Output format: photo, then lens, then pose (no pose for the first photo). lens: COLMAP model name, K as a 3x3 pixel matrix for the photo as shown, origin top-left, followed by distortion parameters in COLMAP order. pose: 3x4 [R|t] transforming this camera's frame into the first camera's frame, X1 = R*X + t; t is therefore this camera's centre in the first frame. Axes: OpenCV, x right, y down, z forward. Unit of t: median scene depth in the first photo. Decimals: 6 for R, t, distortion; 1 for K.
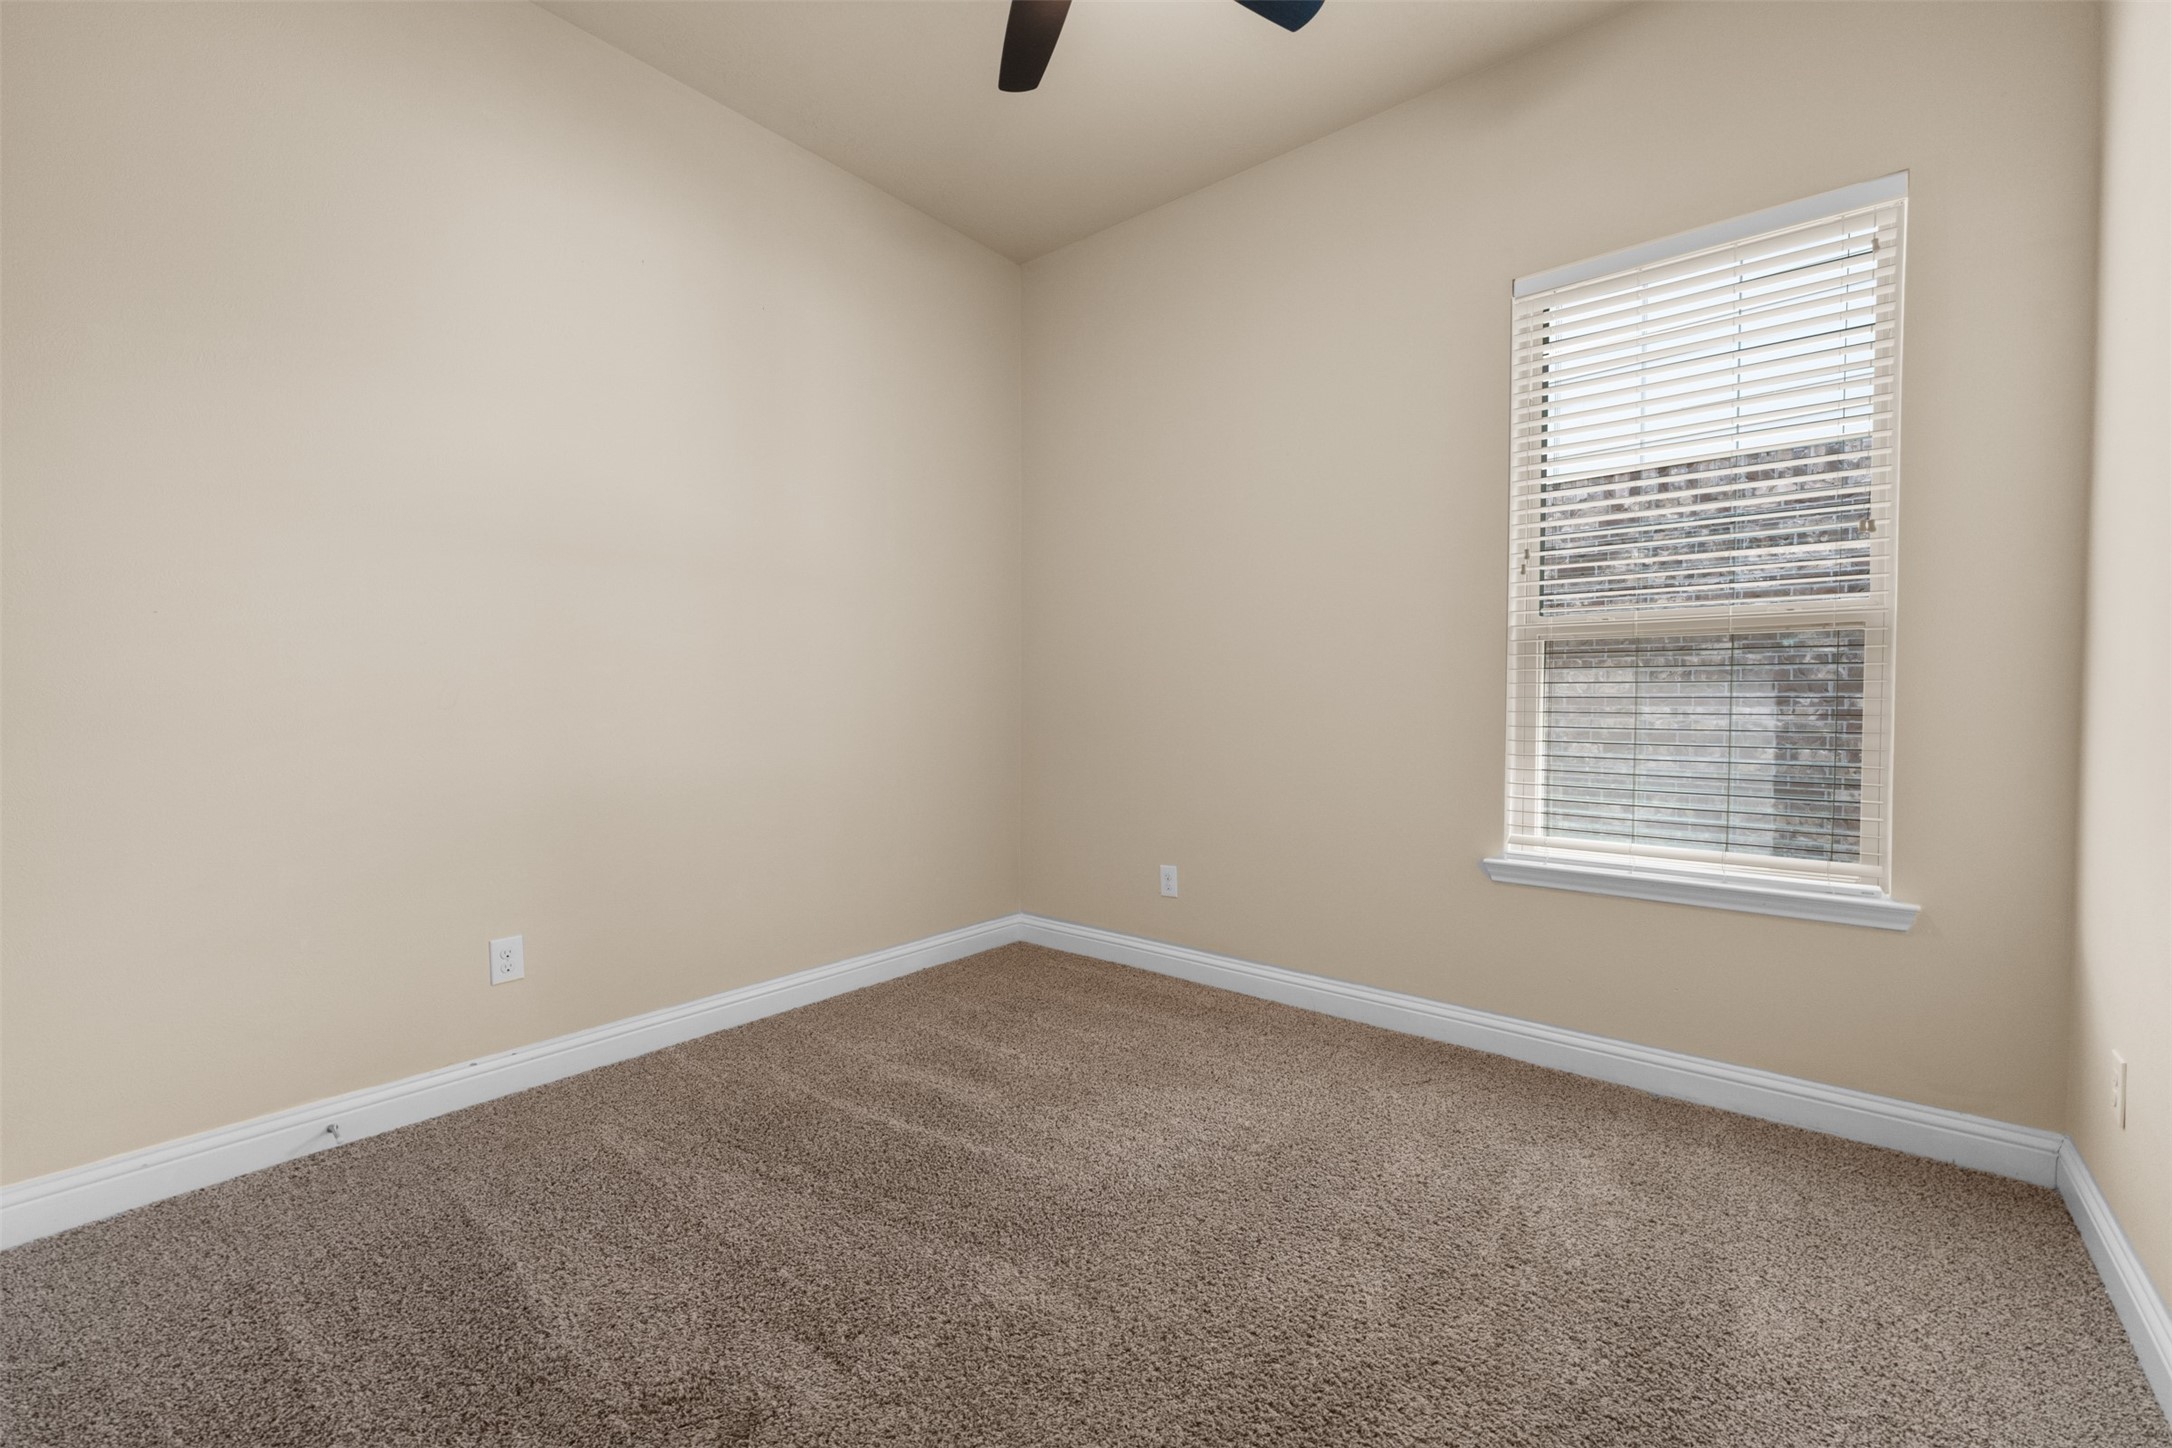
lens RADIAL K [[895.3, 0, 1087.7], [0, 895.3, 714.5], [0, 0, 1]] dist [0.003854, -0.002574]
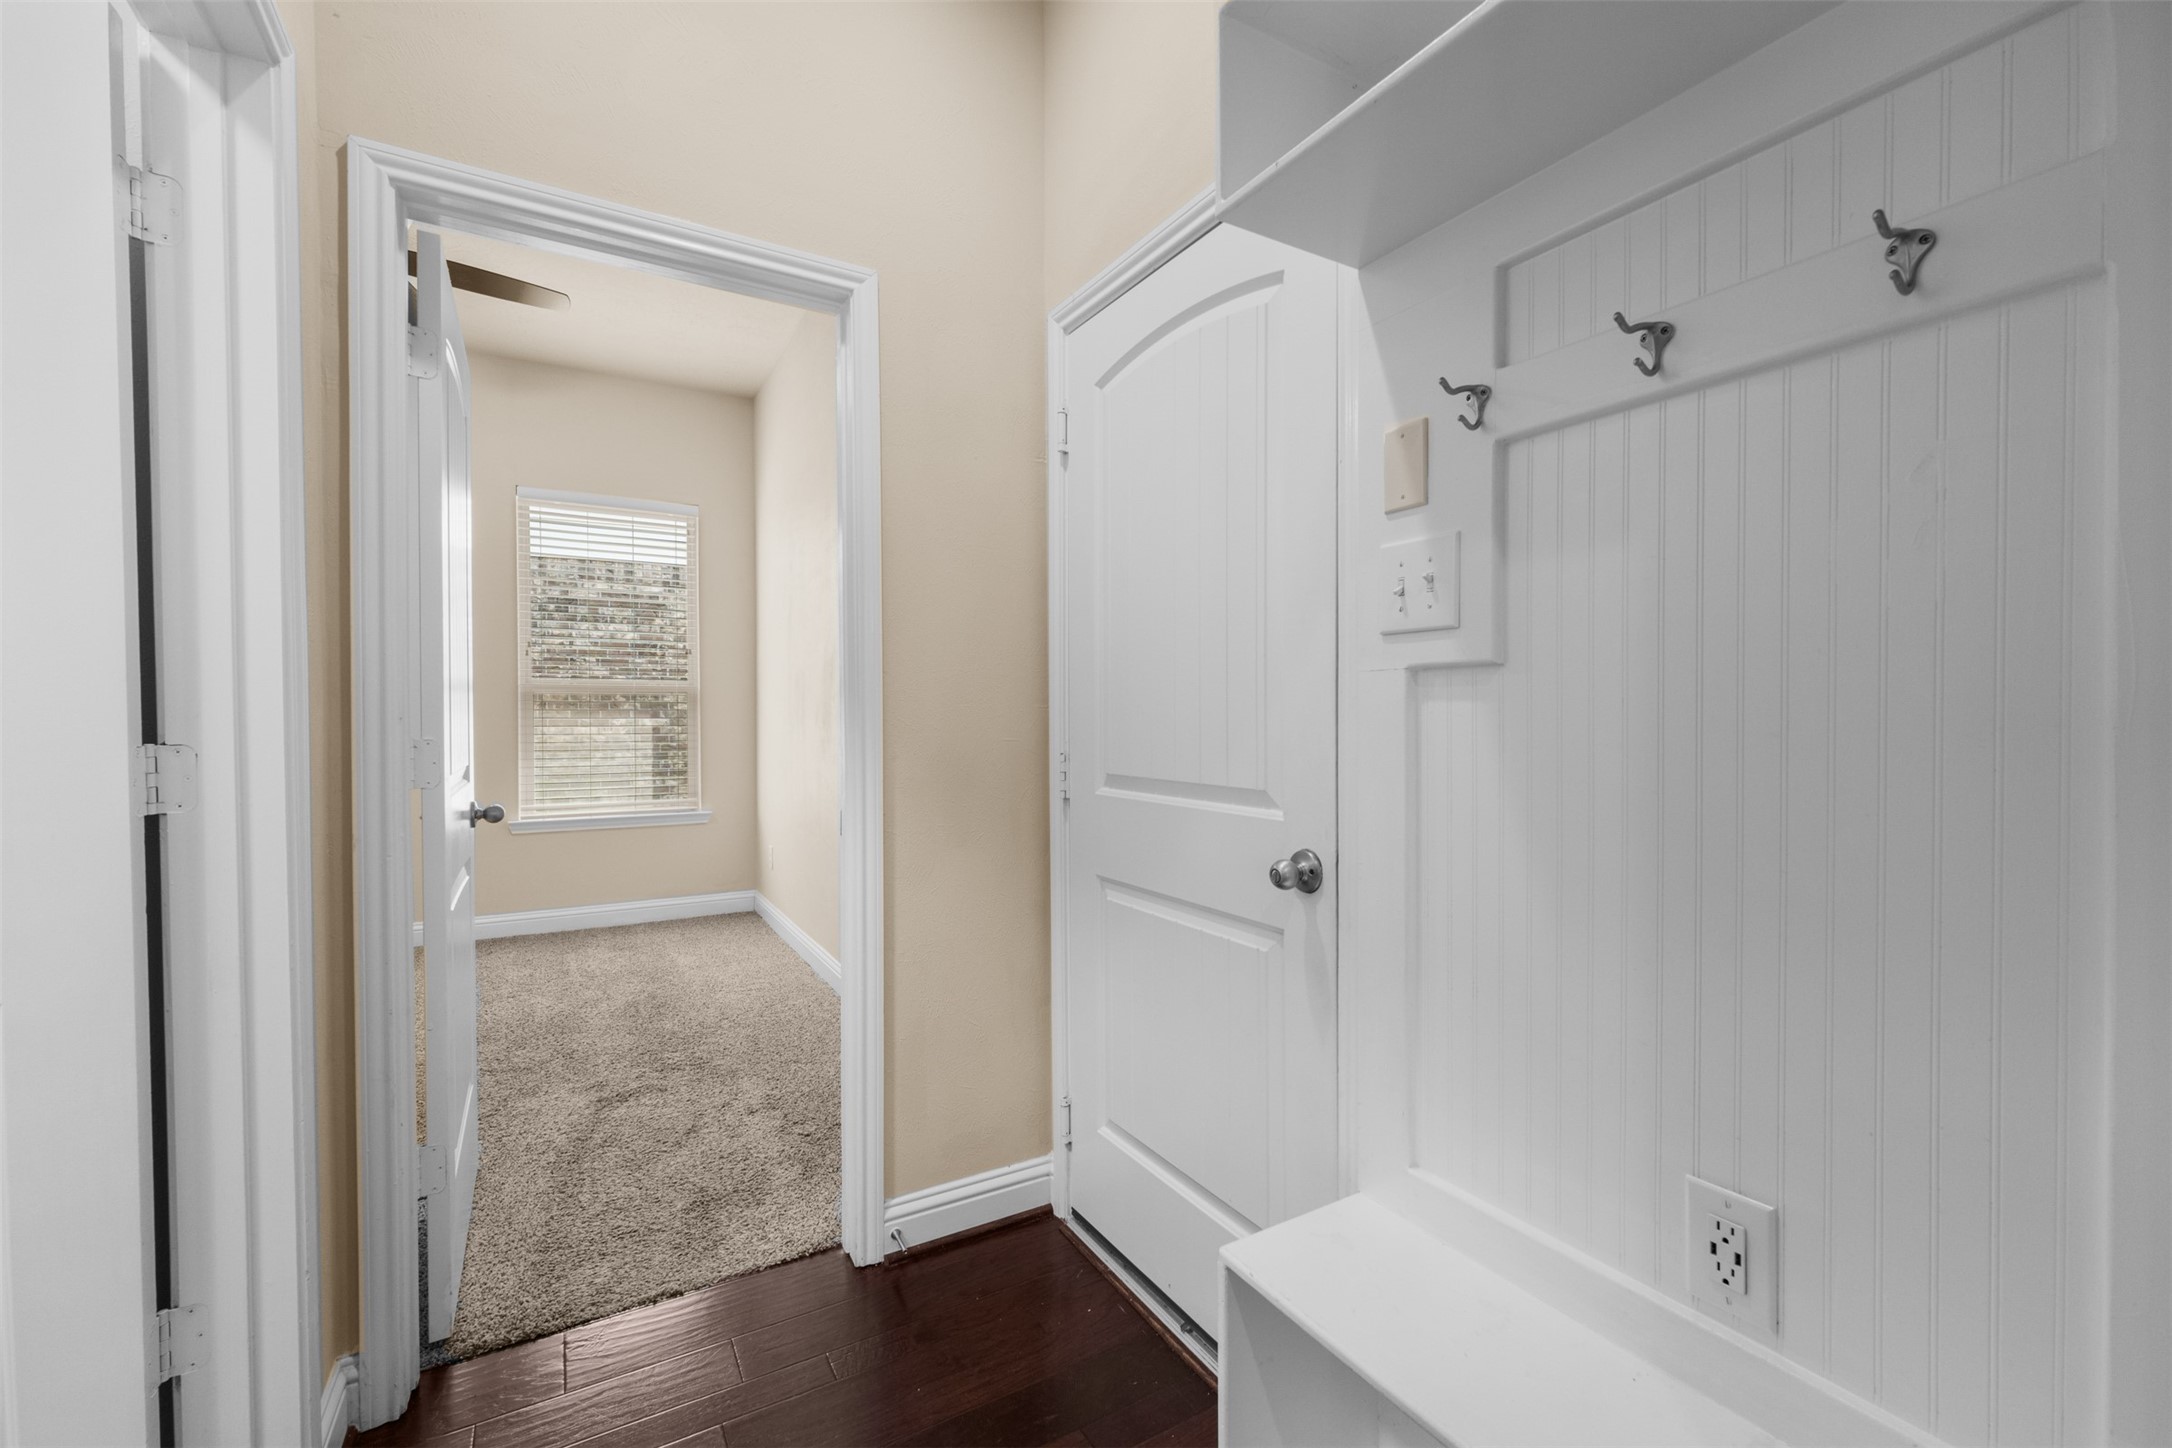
lens RADIAL K [[895.3, 0, 1088.3], [0, 895.3, 733.1], [0, 0, 1]] dist [0.003854, -0.002574]
pose [[0.339844, -0.020361, 0.940261, -0.410263], [0.016545, 0.999740, 0.015669, -0.007877], [-0.940336, 0.010231, 0.340093, -0.327016]]
